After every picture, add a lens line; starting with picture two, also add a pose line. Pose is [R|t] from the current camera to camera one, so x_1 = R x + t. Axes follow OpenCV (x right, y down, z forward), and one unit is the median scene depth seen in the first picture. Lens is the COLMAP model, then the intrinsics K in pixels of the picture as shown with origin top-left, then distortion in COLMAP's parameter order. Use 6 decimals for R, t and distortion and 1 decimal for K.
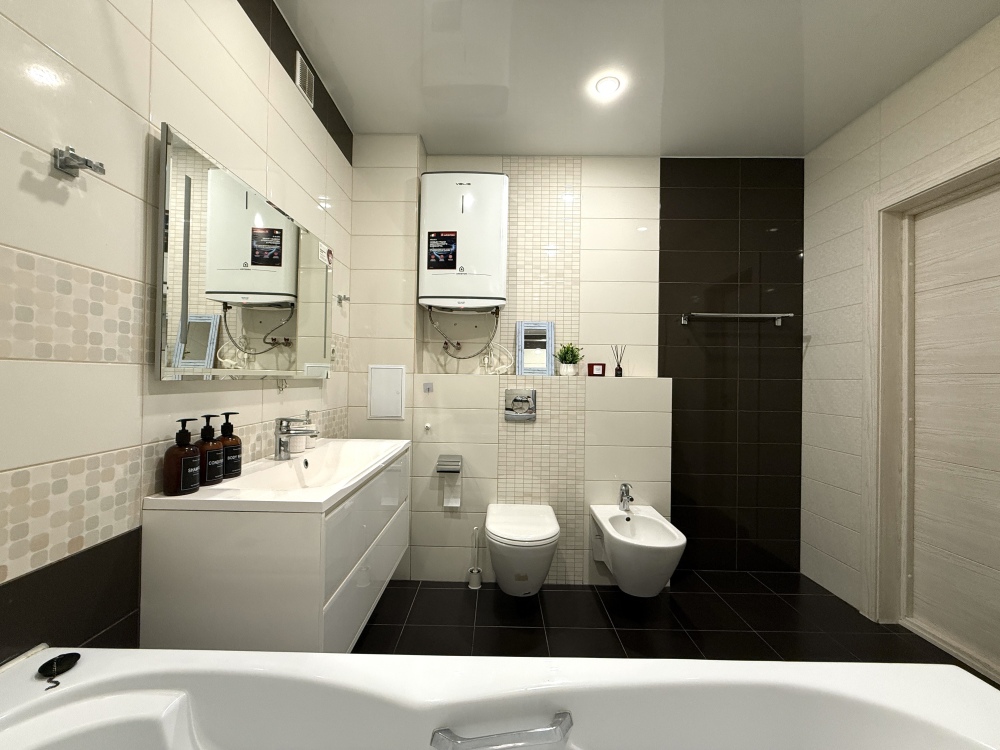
lens RADIAL K [[397.3, 0, 500.5], [0, 397.3, 378.4], [0, 0, 1]] dist [0.000617, 0.000046]
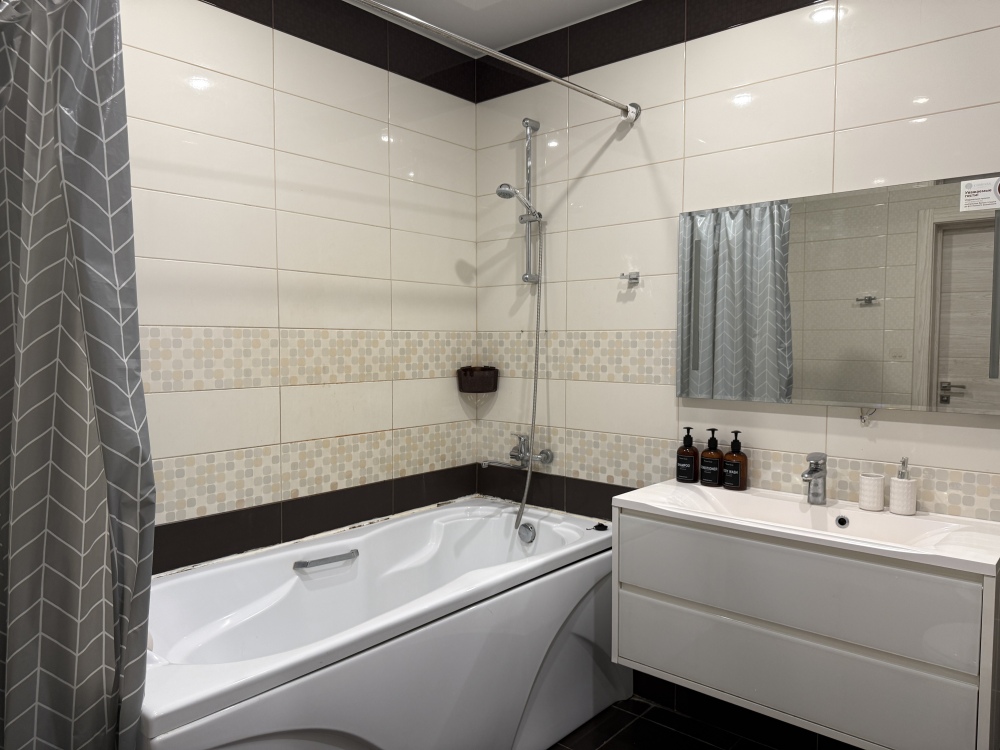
lens RADIAL K [[688.9, 0, 519.6], [0, 688.9, 382.4], [0, 0, 1]] dist [0.035480, -0.039621]
pose [[-0.638382, 0.033909, -0.768973, 1.555813], [-0.012895, 0.998418, 0.054732, -0.194253], [0.769612, 0.044856, -0.636934, 2.367086]]
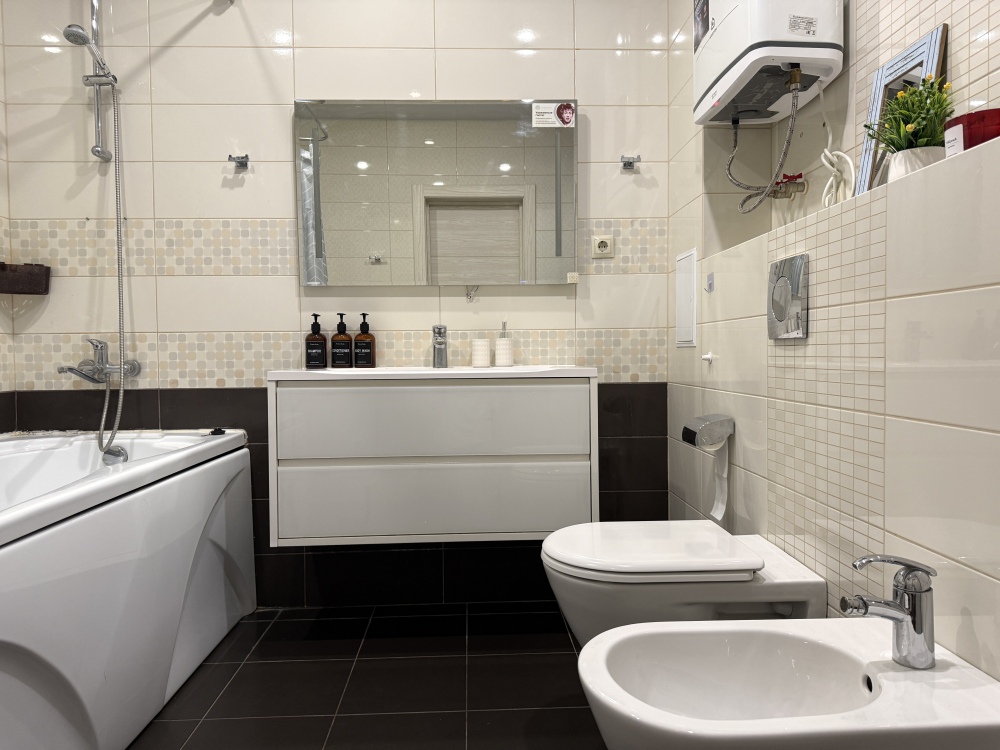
lens RADIAL K [[688.9, 0, 489.6], [0, 688.9, 379.6], [0, 0, 1]] dist [0.035480, -0.039621]
pose [[0.048221, 0.023763, -0.998554, 1.820425], [0.011743, 0.999634, 0.024356, 0.318791], [0.998768, -0.012900, 0.047924, 1.716350]]
